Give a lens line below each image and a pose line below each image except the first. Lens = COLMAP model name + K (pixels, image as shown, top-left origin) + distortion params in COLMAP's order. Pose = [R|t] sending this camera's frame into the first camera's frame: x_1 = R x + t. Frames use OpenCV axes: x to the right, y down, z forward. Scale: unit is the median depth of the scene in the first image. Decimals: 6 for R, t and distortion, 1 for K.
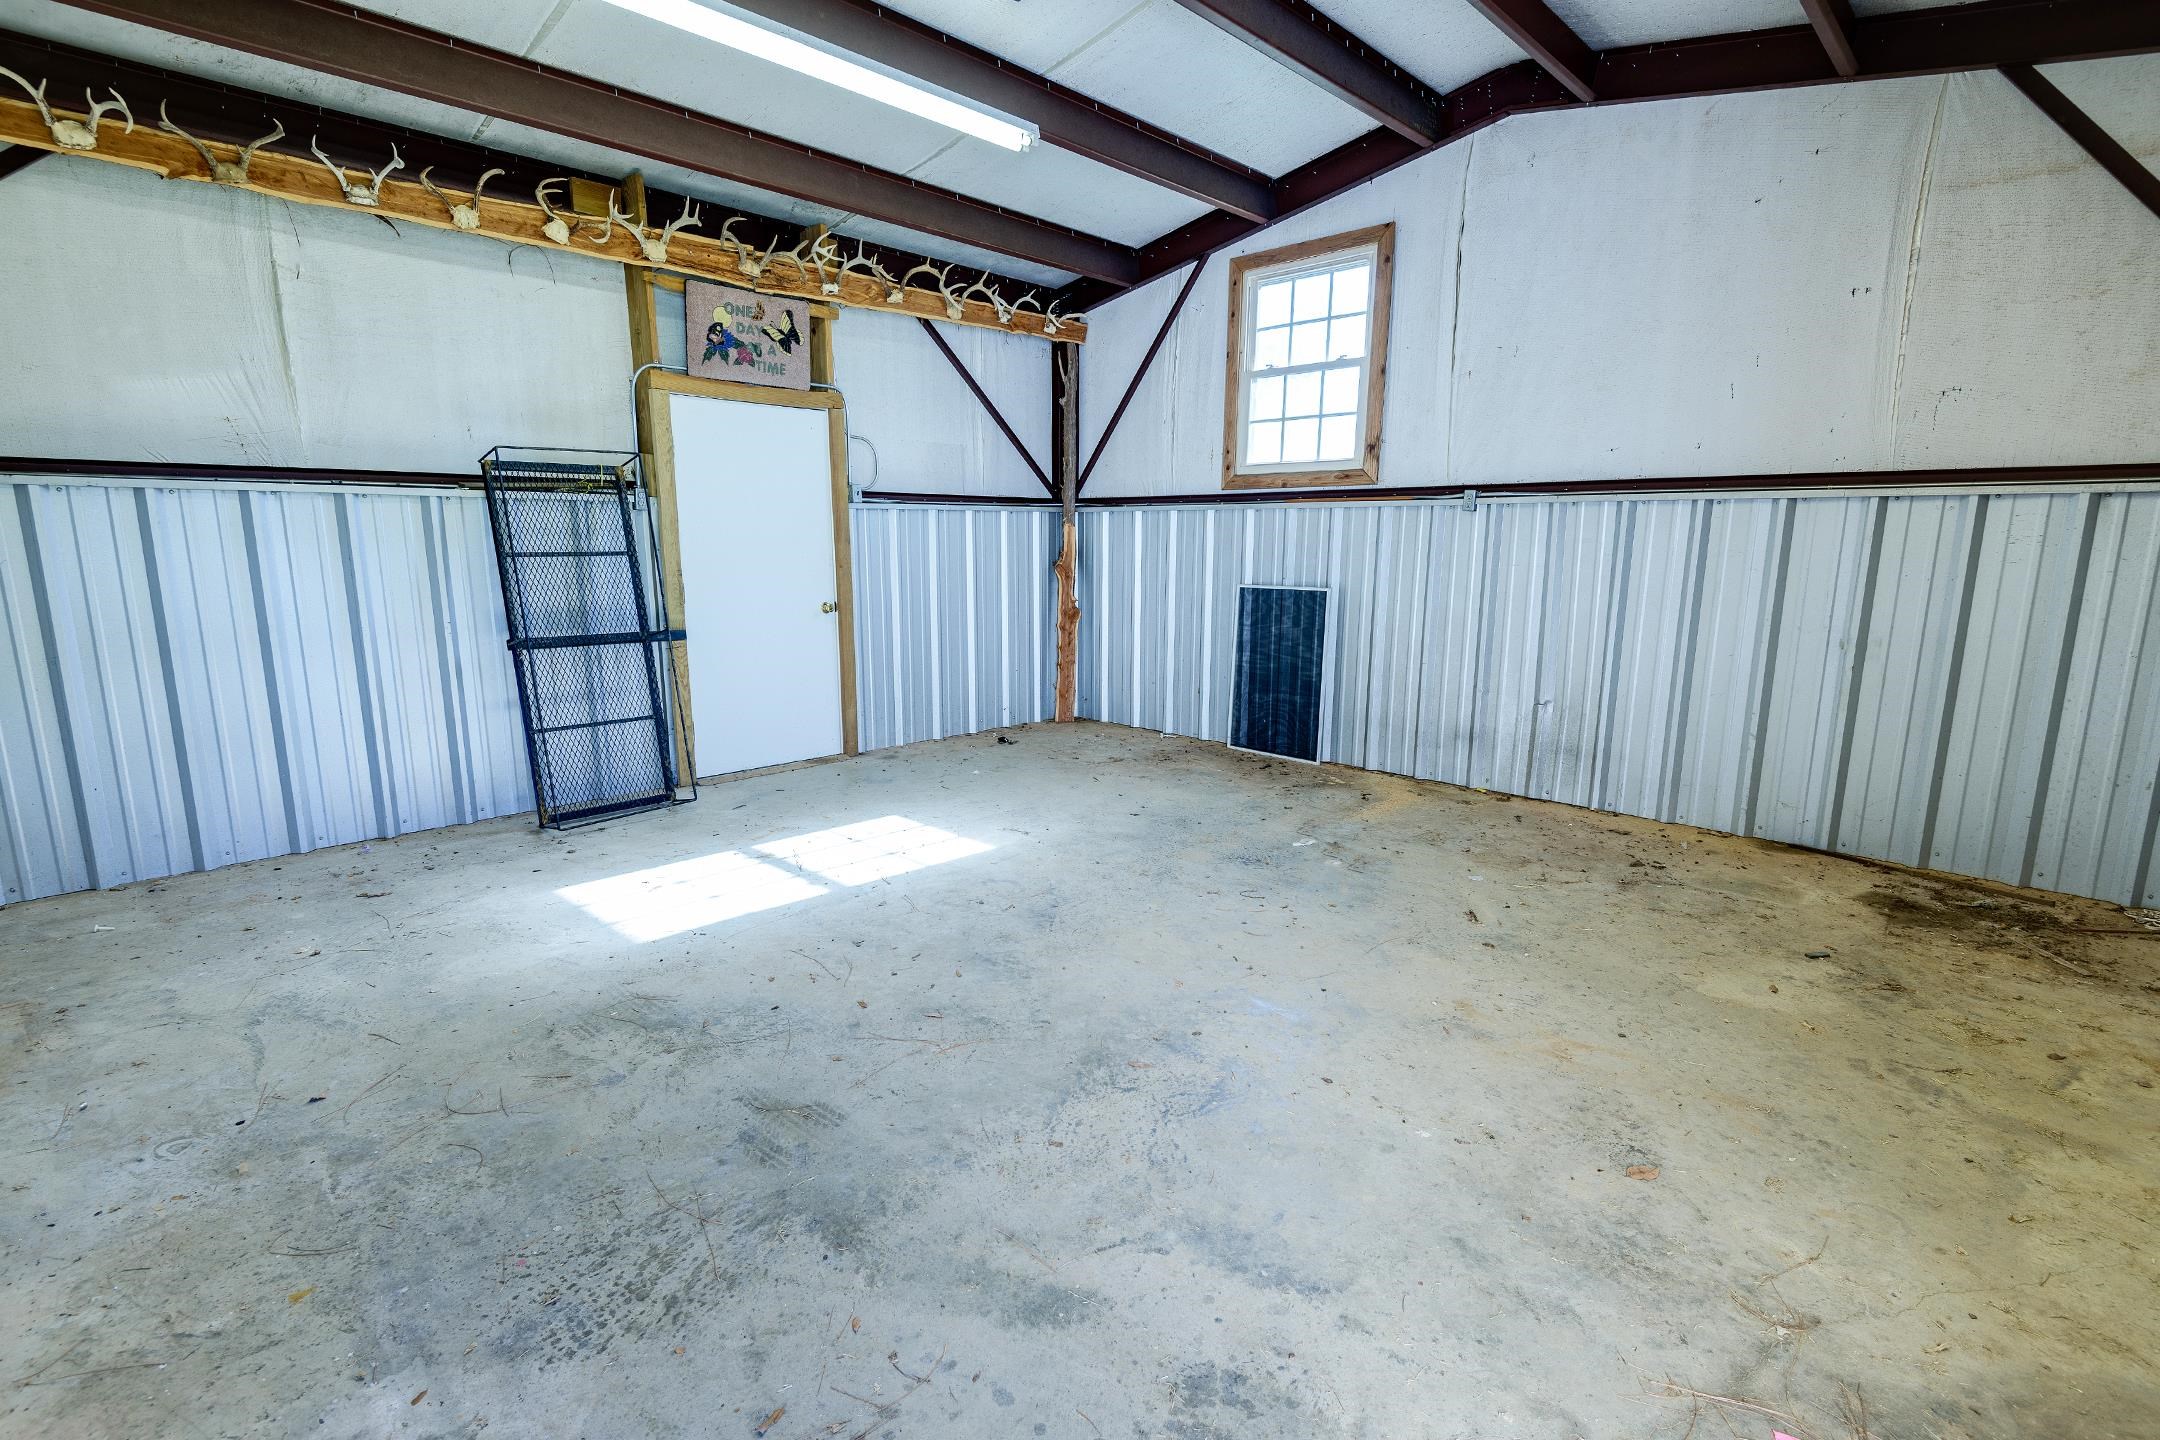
lens RADIAL K [[993.5, 0, 1080.0], [0, 993.5, 720.0], [0, 0, 1]] dist [0.046032, -0.031795]
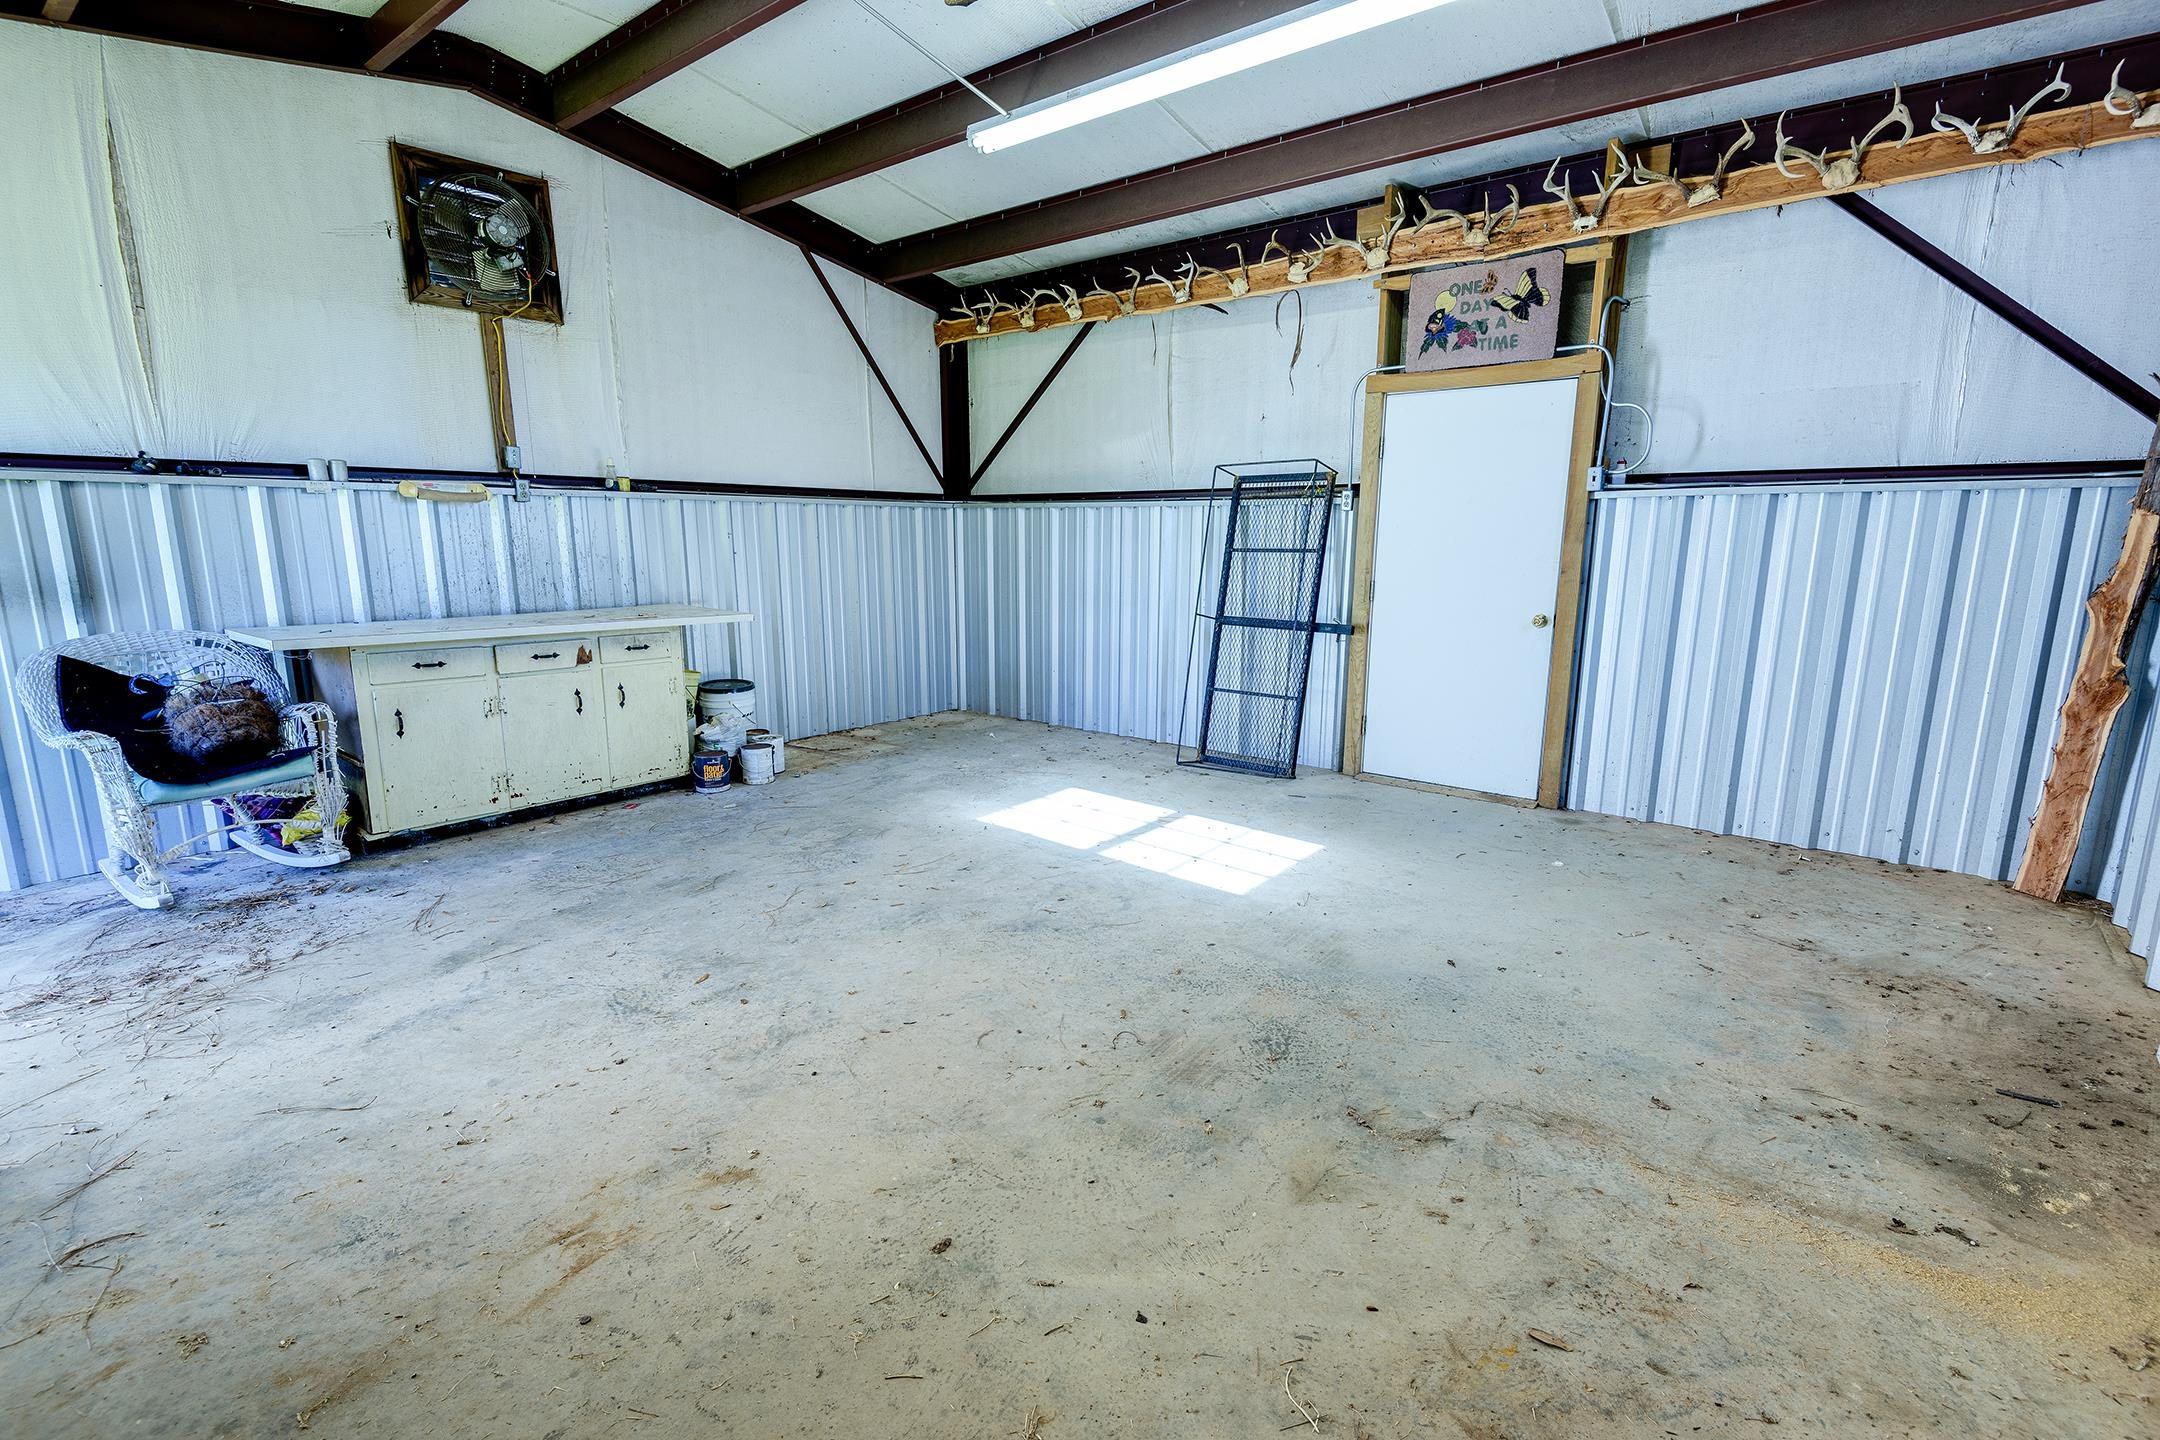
lens RADIAL K [[971.3, 0, 1084.5], [0, 971.3, 716.8], [0, 0, 1]] dist [0.040116, -0.030508]
pose [[0.100478, 0.183632, -0.977846, 0.659695], [-0.185811, 0.968992, 0.162876, -0.125993], [0.977435, 0.165330, 0.131483, 0.694825]]
